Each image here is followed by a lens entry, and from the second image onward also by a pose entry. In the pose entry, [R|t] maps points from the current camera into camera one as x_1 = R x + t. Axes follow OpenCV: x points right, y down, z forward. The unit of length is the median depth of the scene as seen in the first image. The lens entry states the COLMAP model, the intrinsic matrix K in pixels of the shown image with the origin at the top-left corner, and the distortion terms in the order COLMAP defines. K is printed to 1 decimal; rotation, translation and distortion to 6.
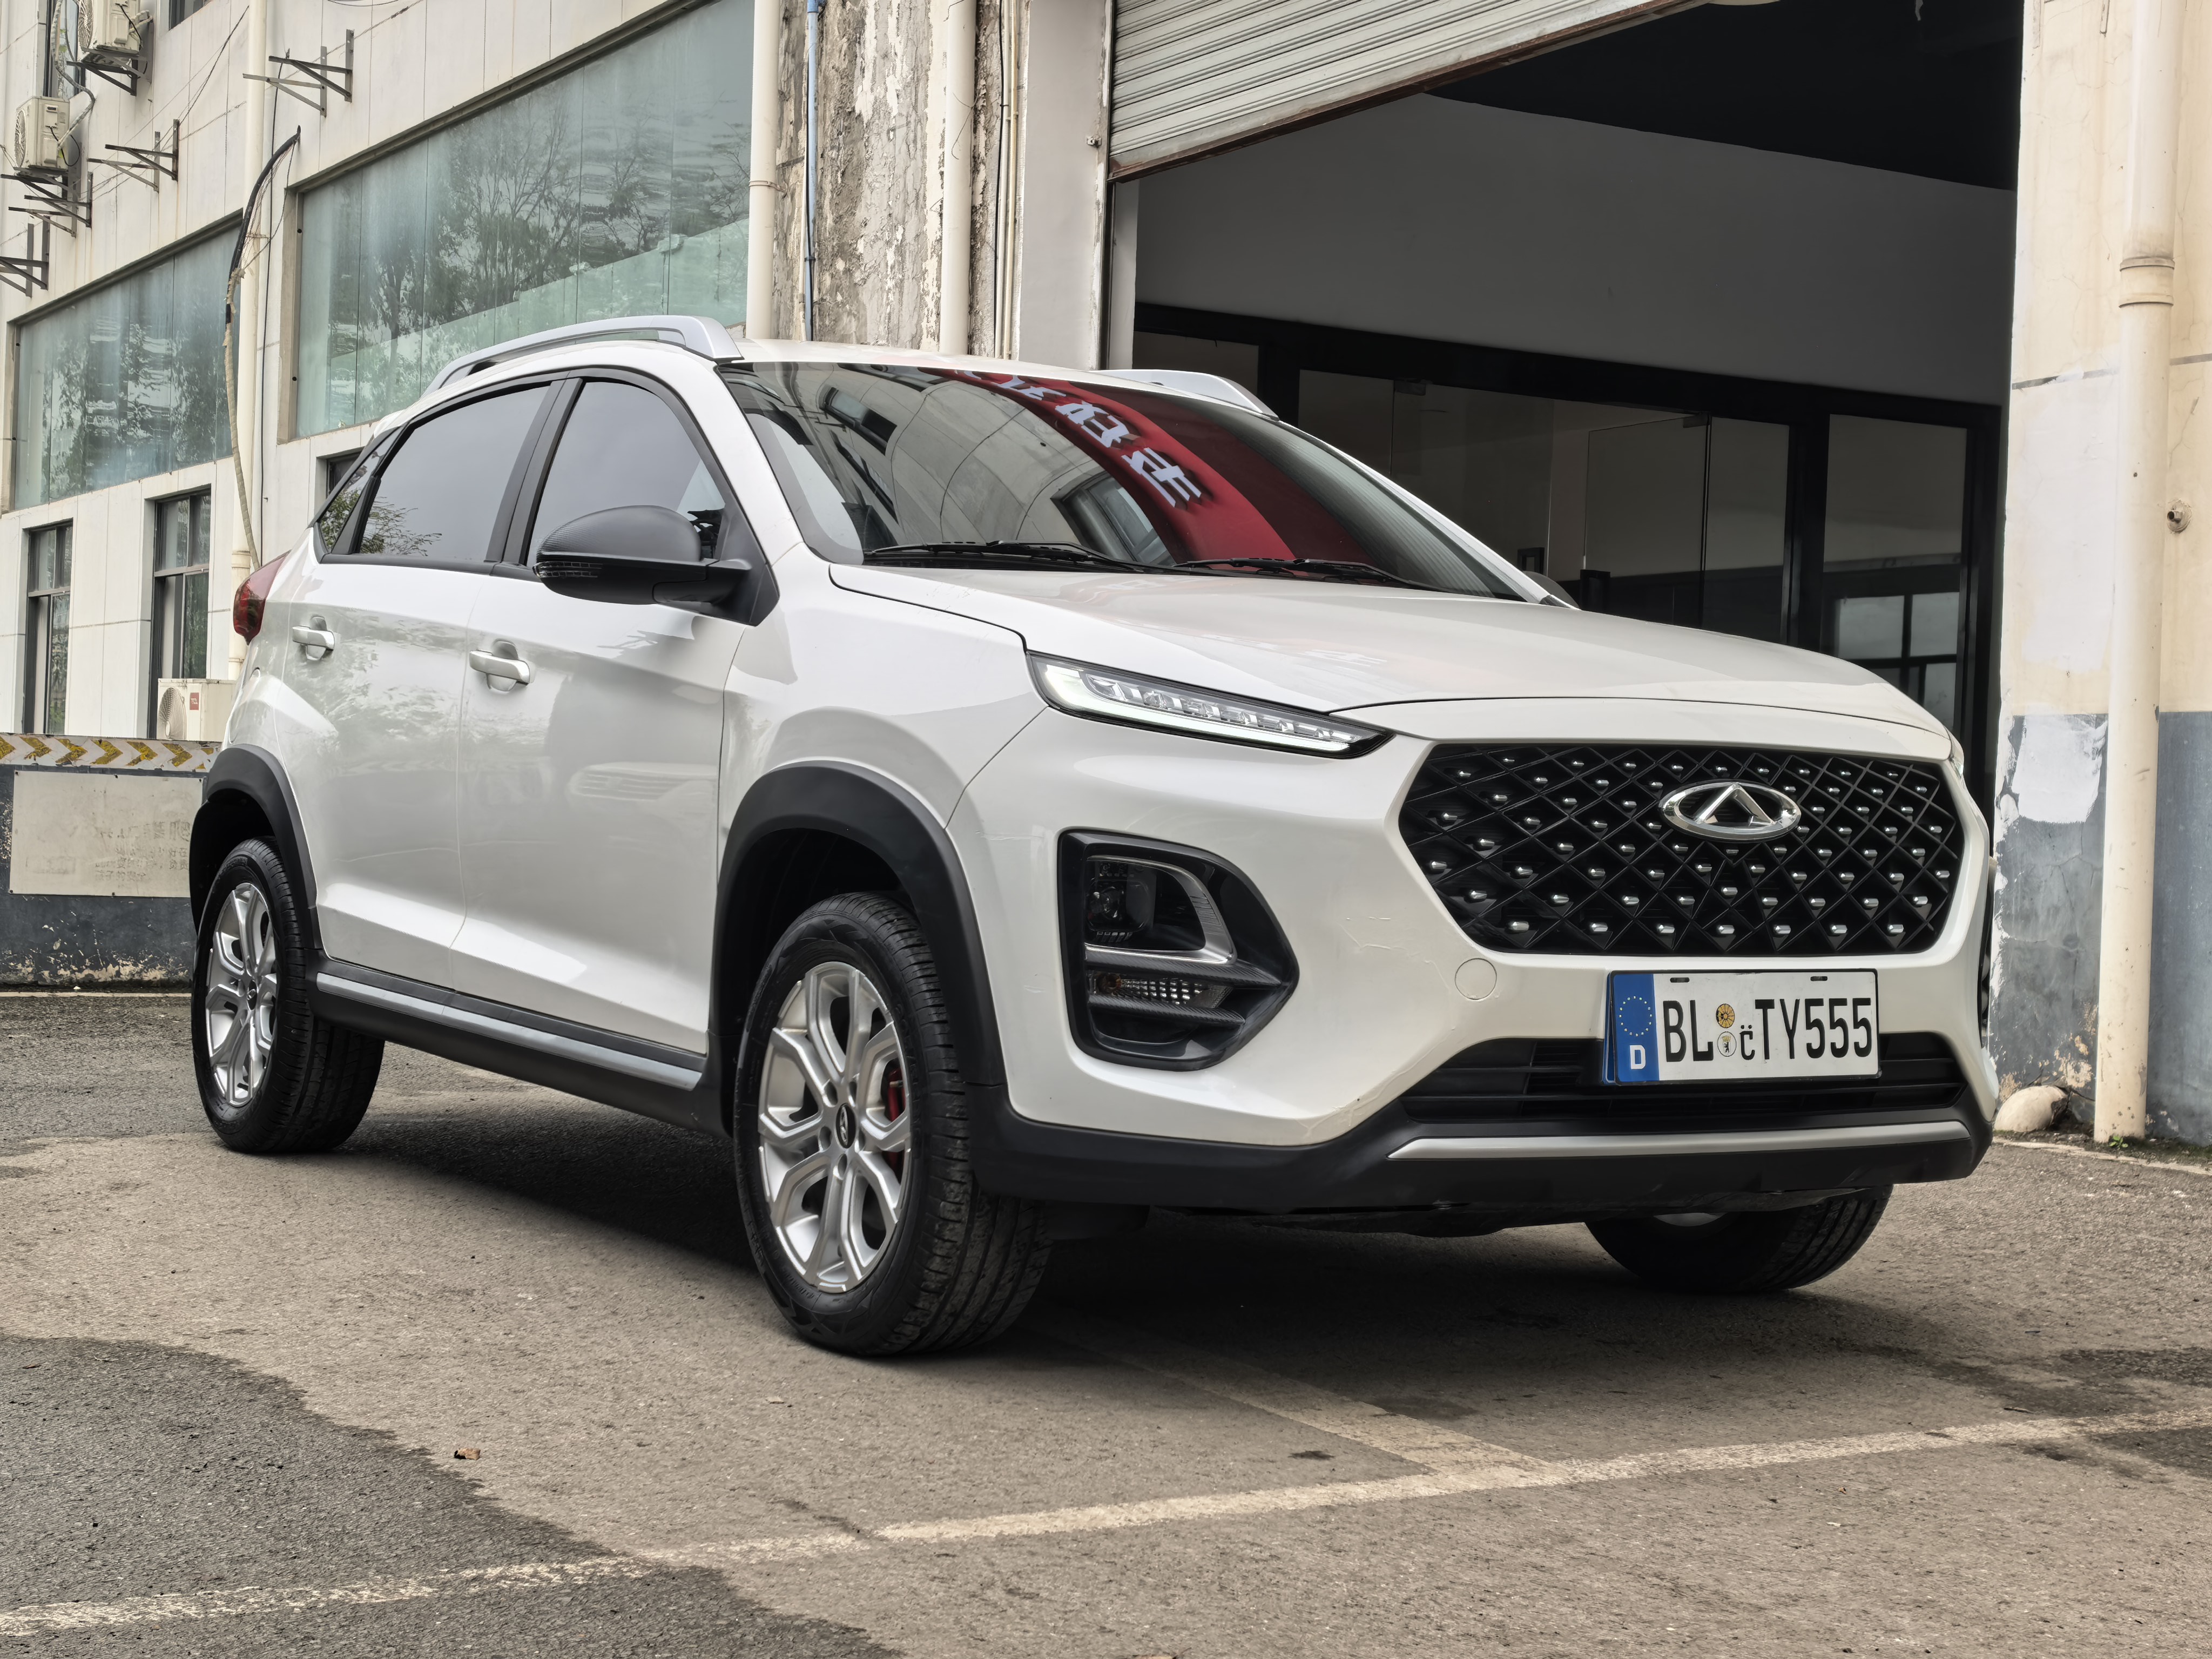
lens RADIAL K [[3356.4, 0, 1115.1], [0, 3356.4, 829.9], [0, 0, 1]] dist [0.109854, 0.028504]
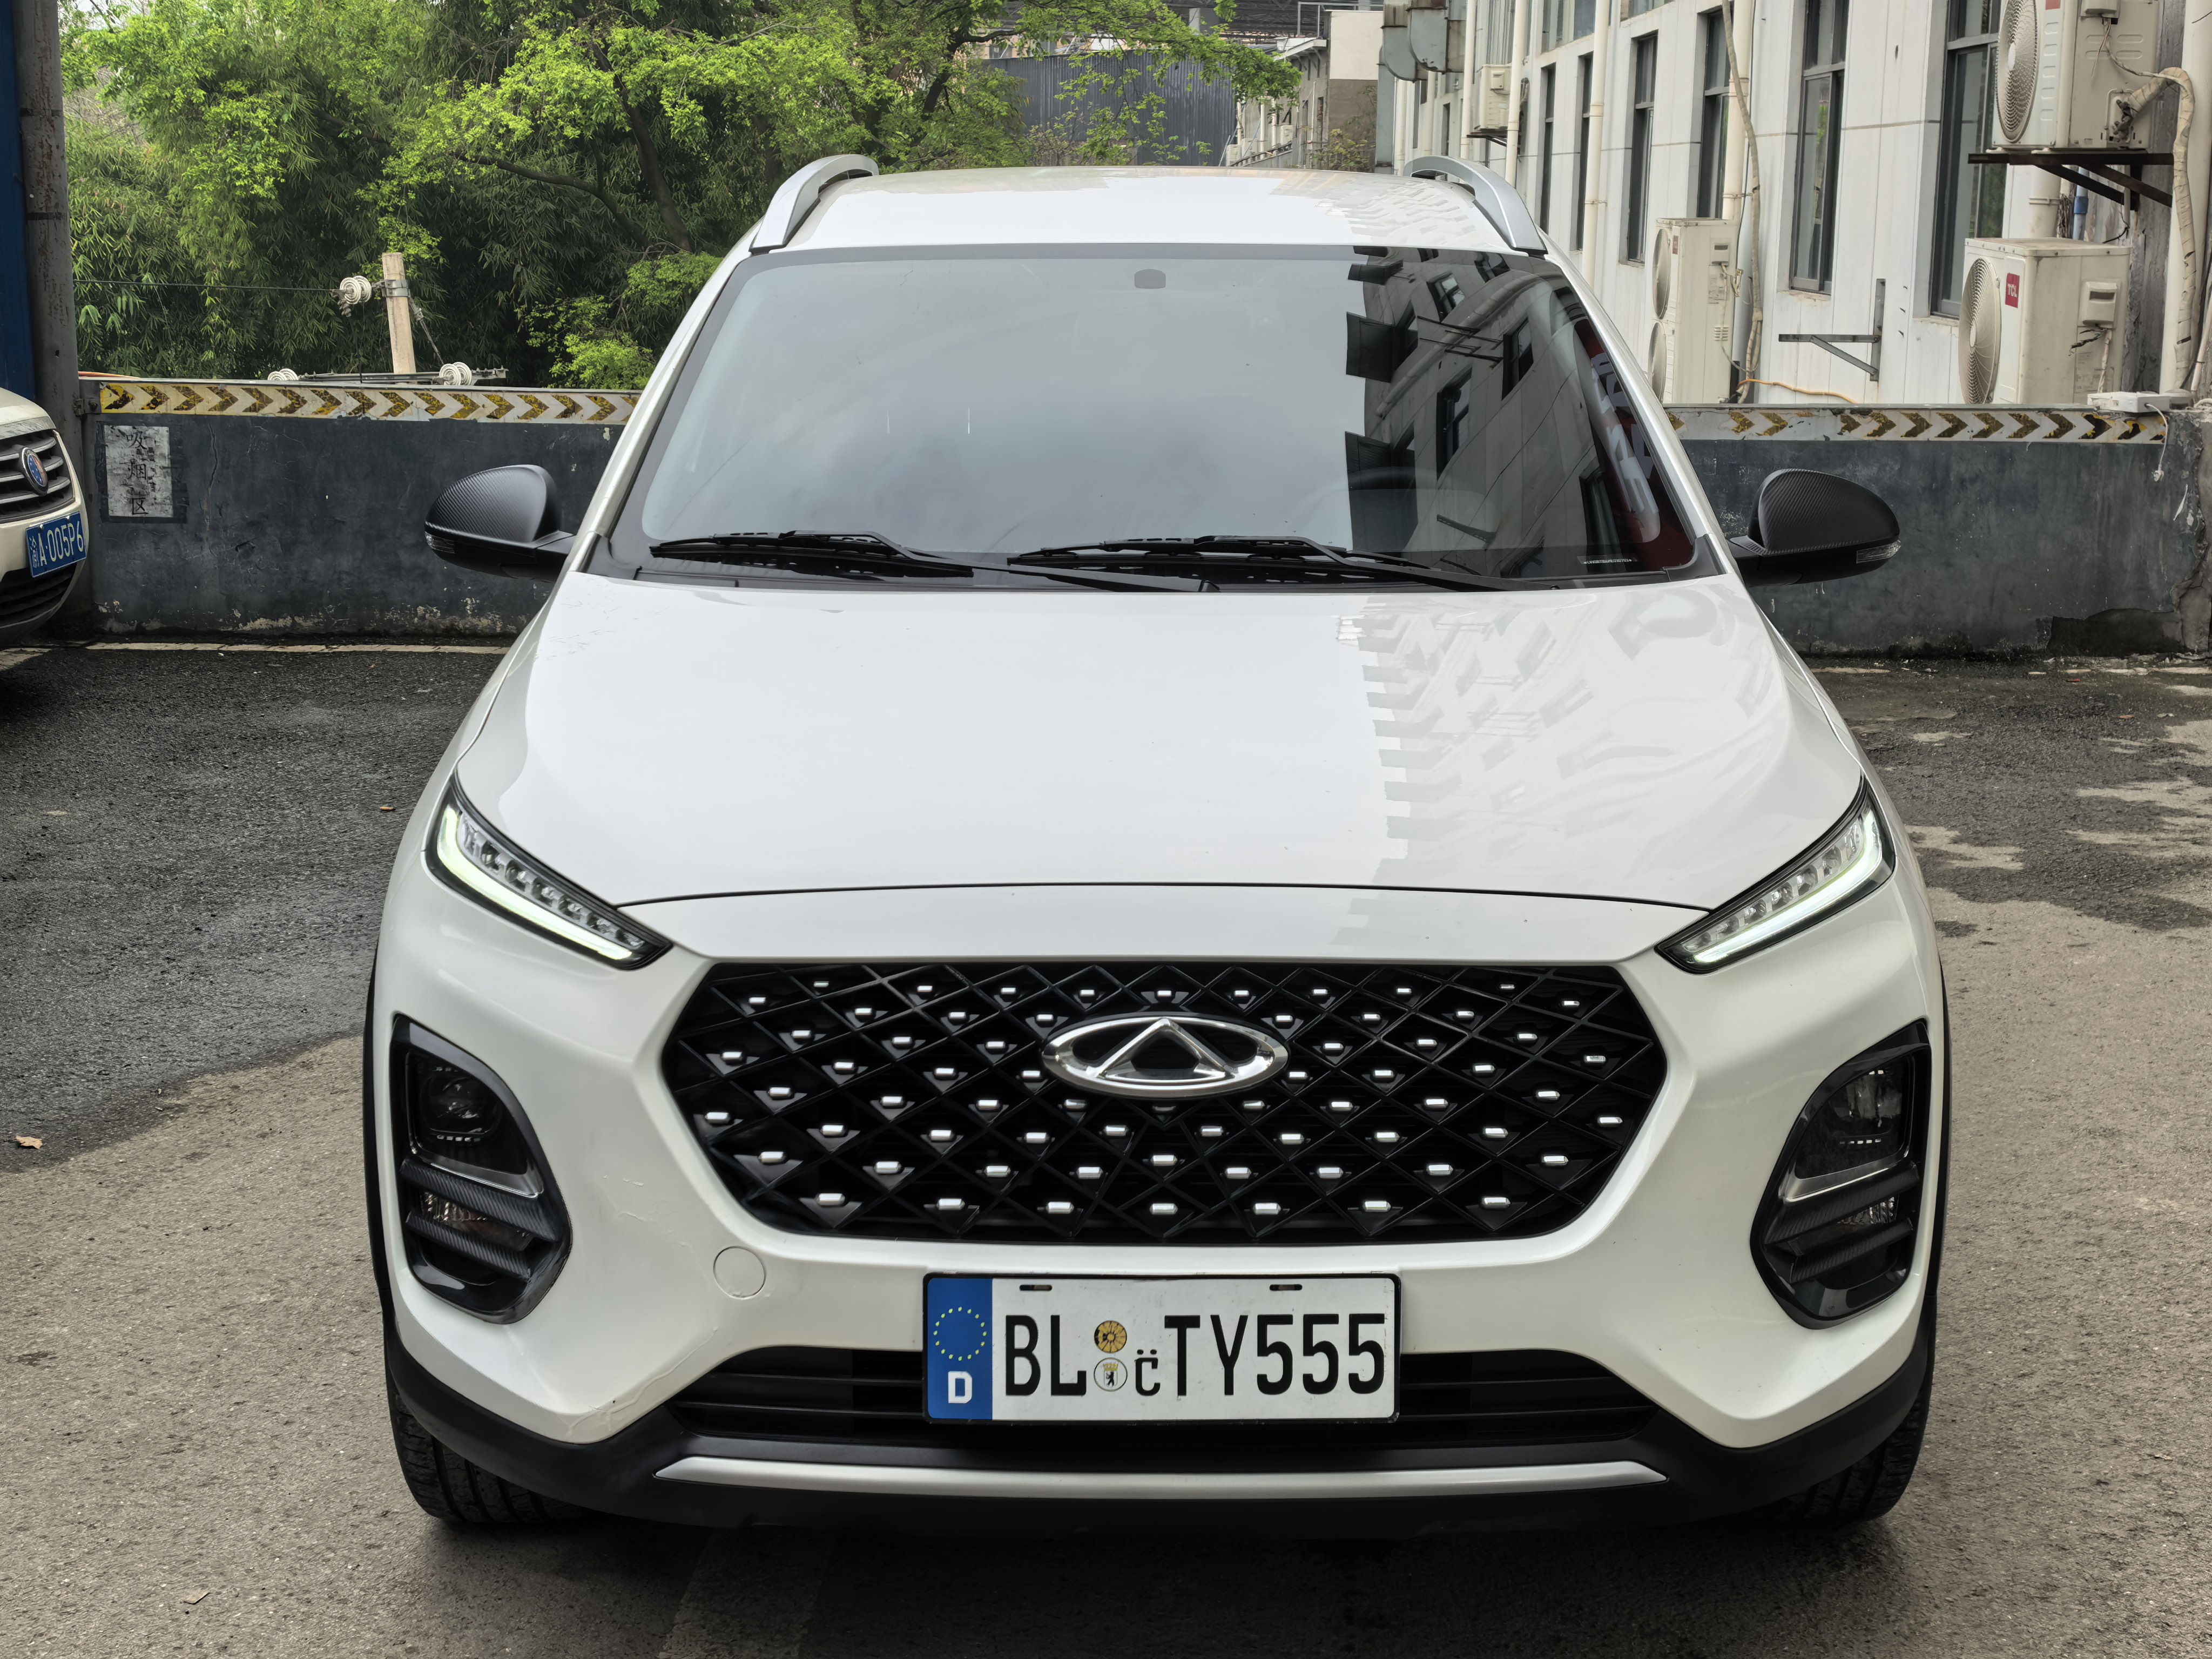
lens RADIAL K [[3356.4, 0, 1115.1], [0, 3356.4, 829.9], [0, 0, 1]] dist [0.109854, 0.028504]
pose [[0.847247, 0.071257, -0.526399, 0.554354], [0.017428, 0.986699, 0.161619, -0.171538], [0.530914, -0.146105, 0.834736, 0.392582]]
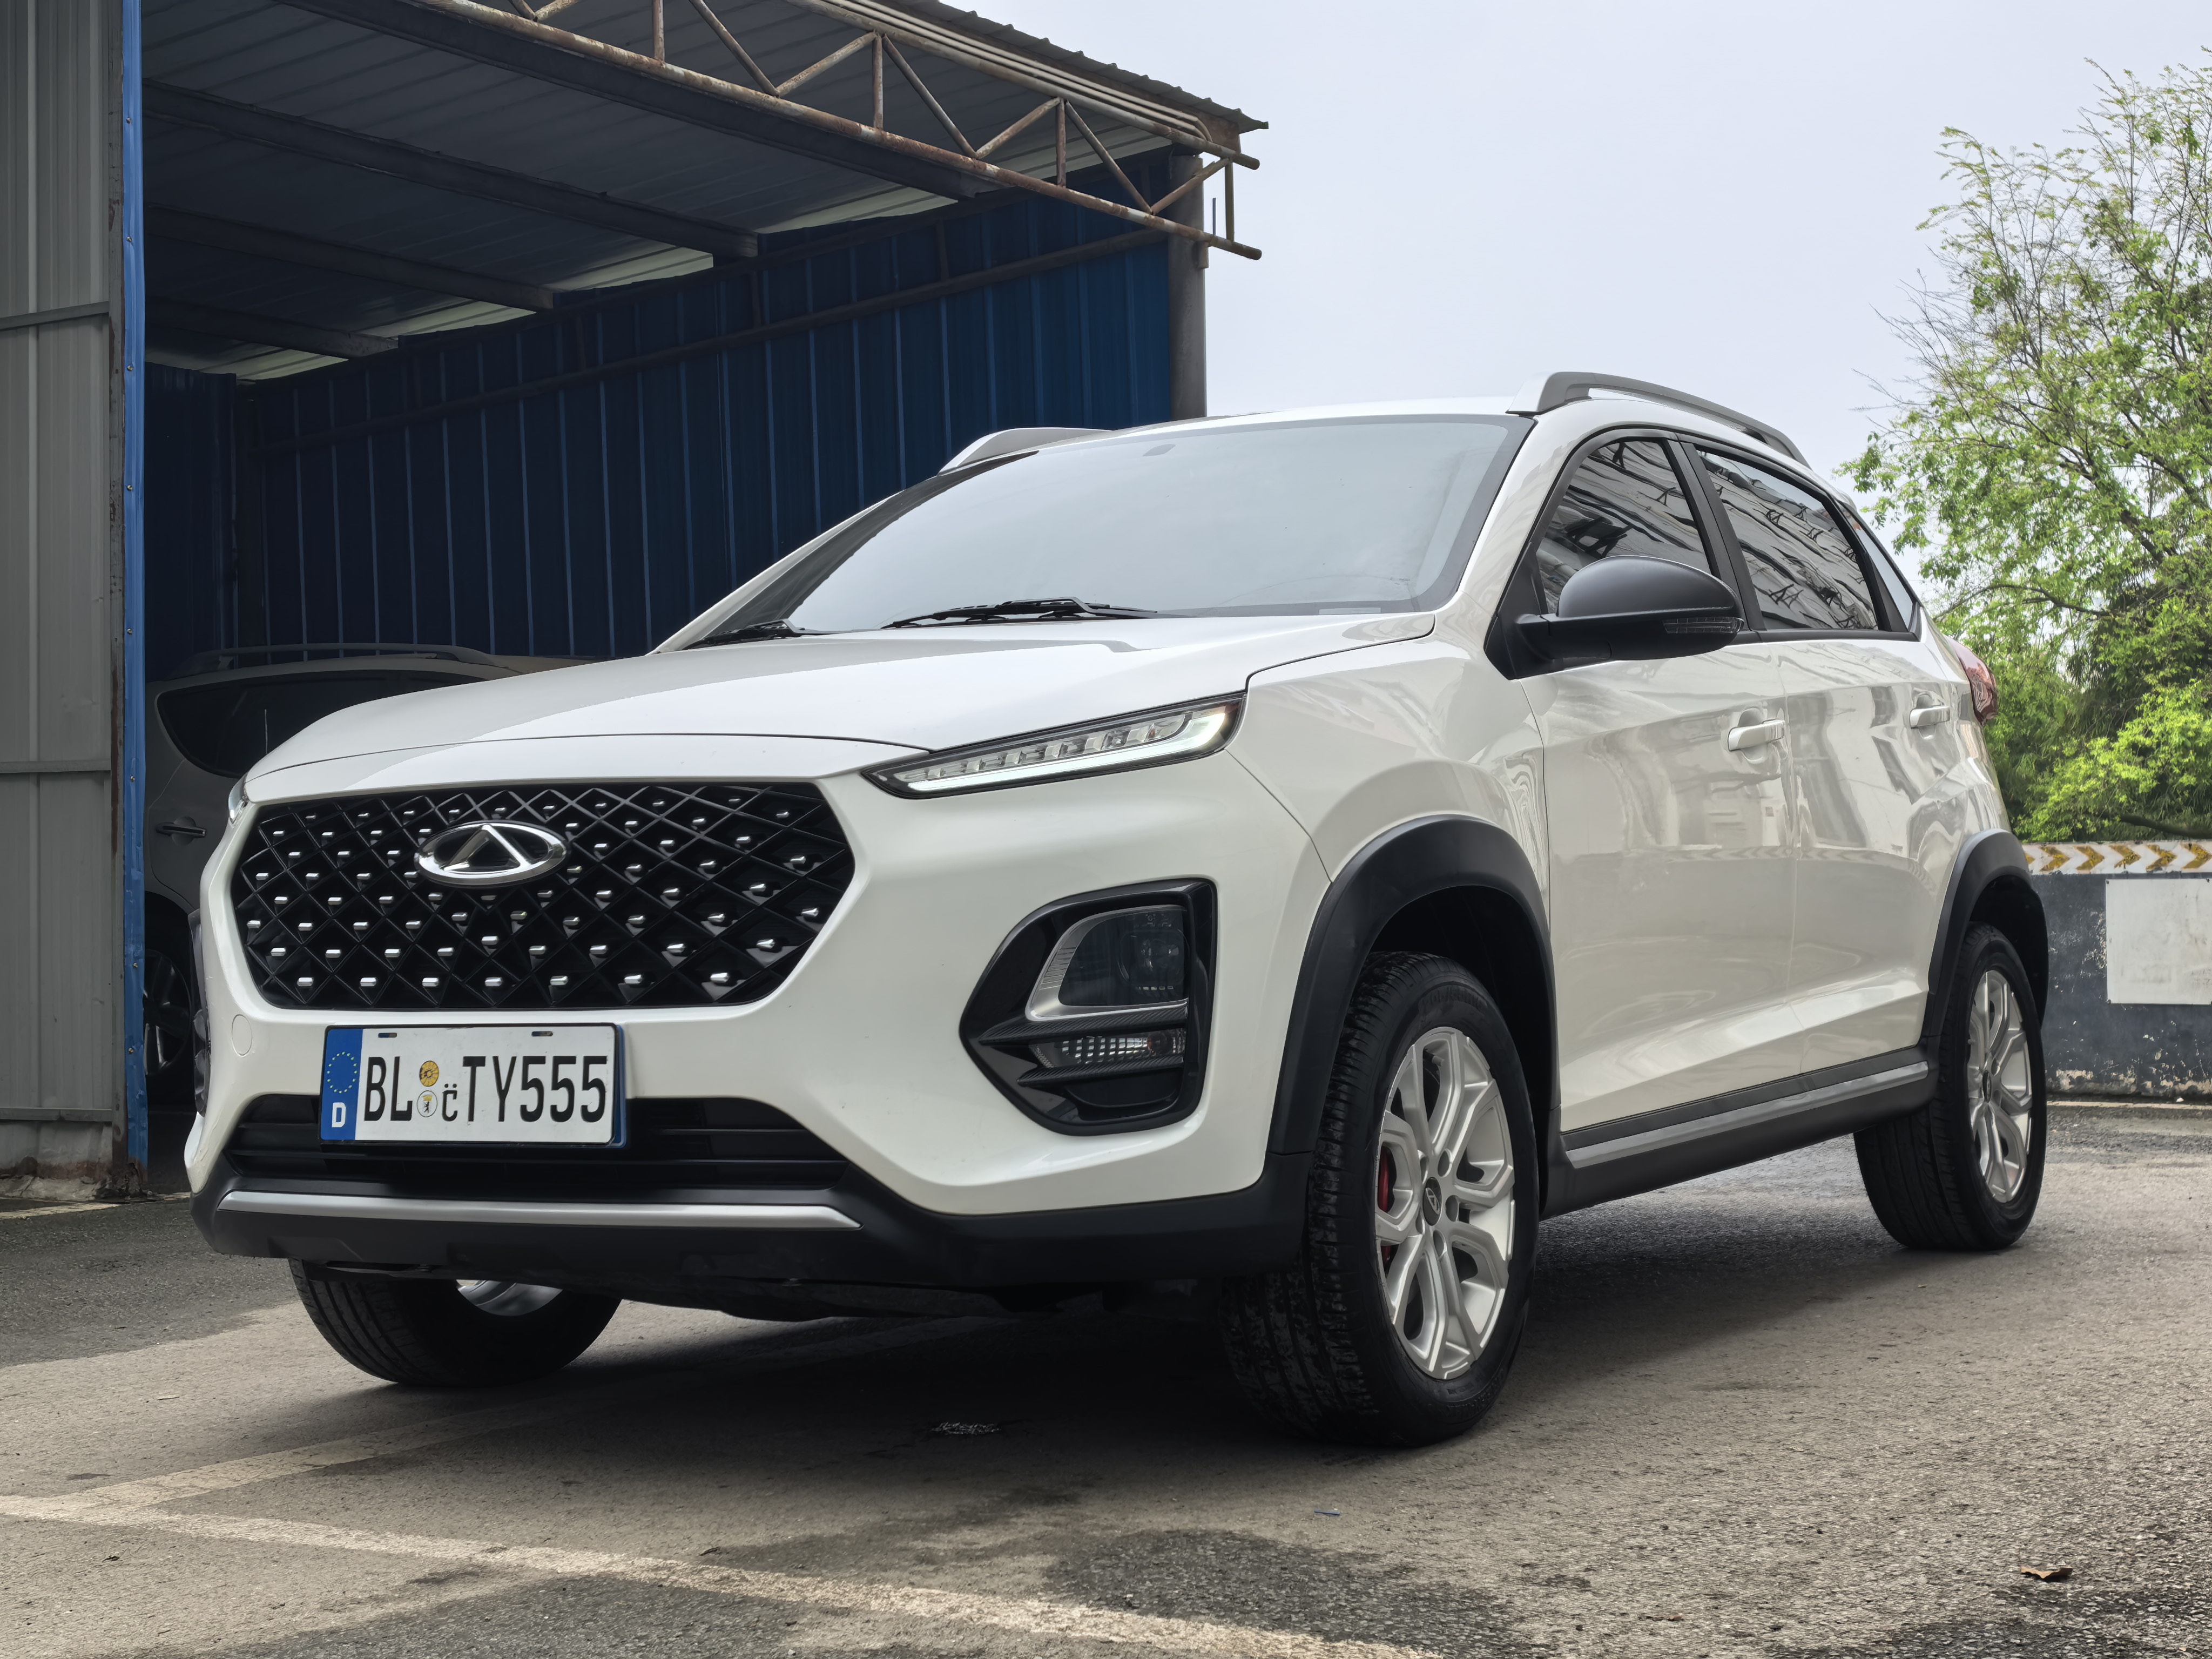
lens RADIAL K [[3356.4, 0, 1115.1], [0, 3356.4, 829.9], [0, 0, 1]] dist [0.109854, 0.028504]
pose [[0.477479, -0.061144, -0.876513, 1.081523], [0.024549, 0.998115, -0.056254, 0.044300], [0.878300, 0.005343, 0.478080, 0.706674]]
